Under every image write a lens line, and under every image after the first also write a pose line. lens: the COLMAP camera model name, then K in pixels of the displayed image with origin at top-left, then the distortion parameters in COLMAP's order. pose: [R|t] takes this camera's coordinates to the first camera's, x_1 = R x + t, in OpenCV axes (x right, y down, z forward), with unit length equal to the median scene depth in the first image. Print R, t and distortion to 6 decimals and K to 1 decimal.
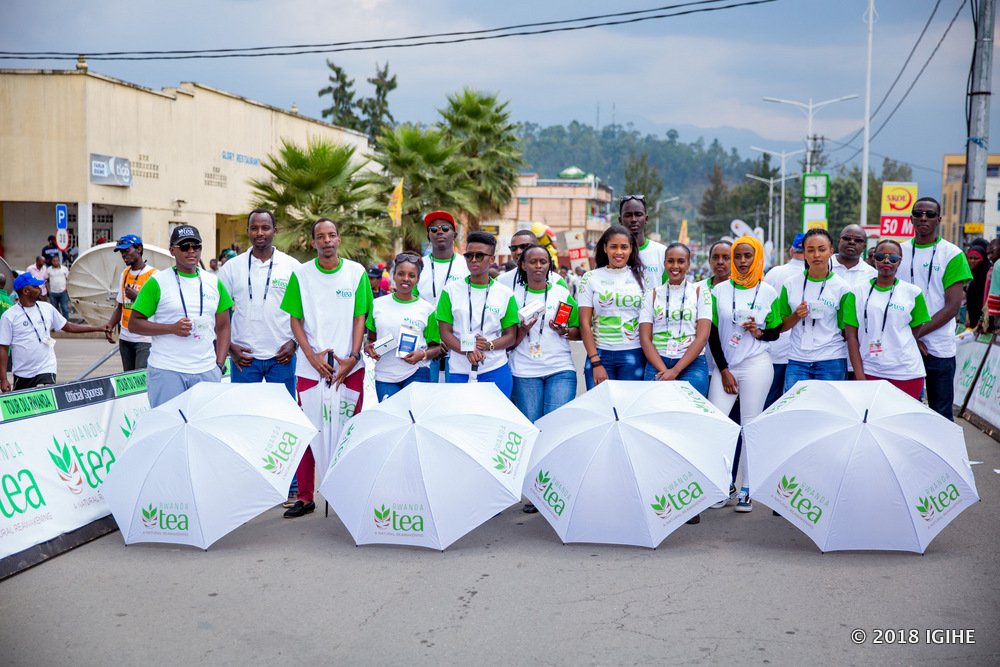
lens RADIAL K [[1438.4, 0, 499.5], [0, 1438.4, 329.2], [0, 0, 1]] dist [0.118489, 0.000000]
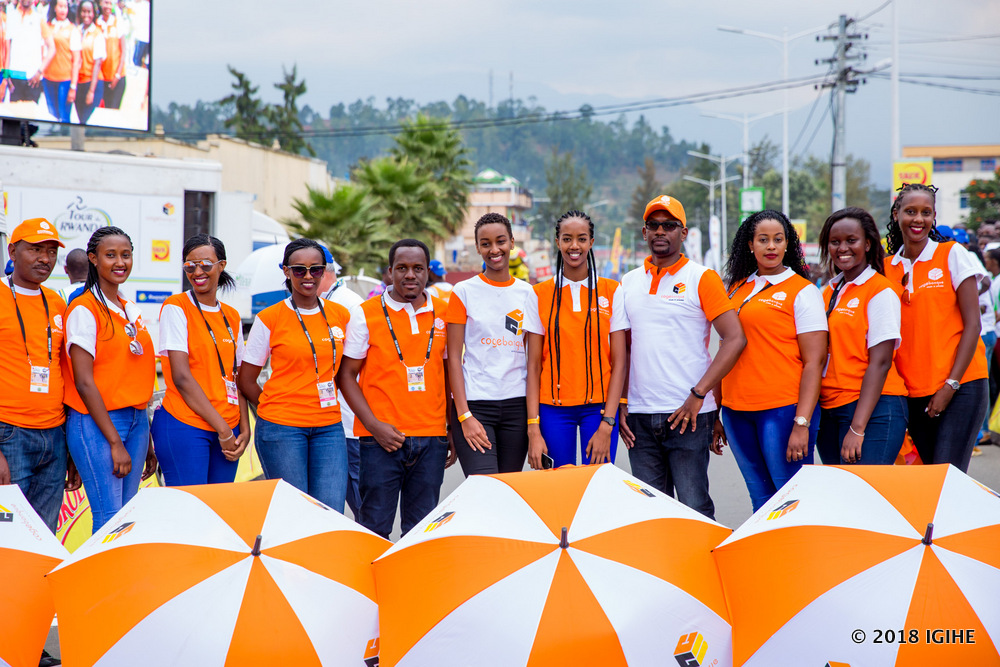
lens RADIAL K [[2023.6, 0, 500.3], [0, 2023.6, 335.6], [0, 0, 1]] dist [0.013724, 0.000000]
pose [[0.996589, -0.027652, 0.077761, -0.041116], [0.029018, 0.999443, -0.016501, 0.009062], [-0.077261, 0.018702, 0.996835, -0.228705]]
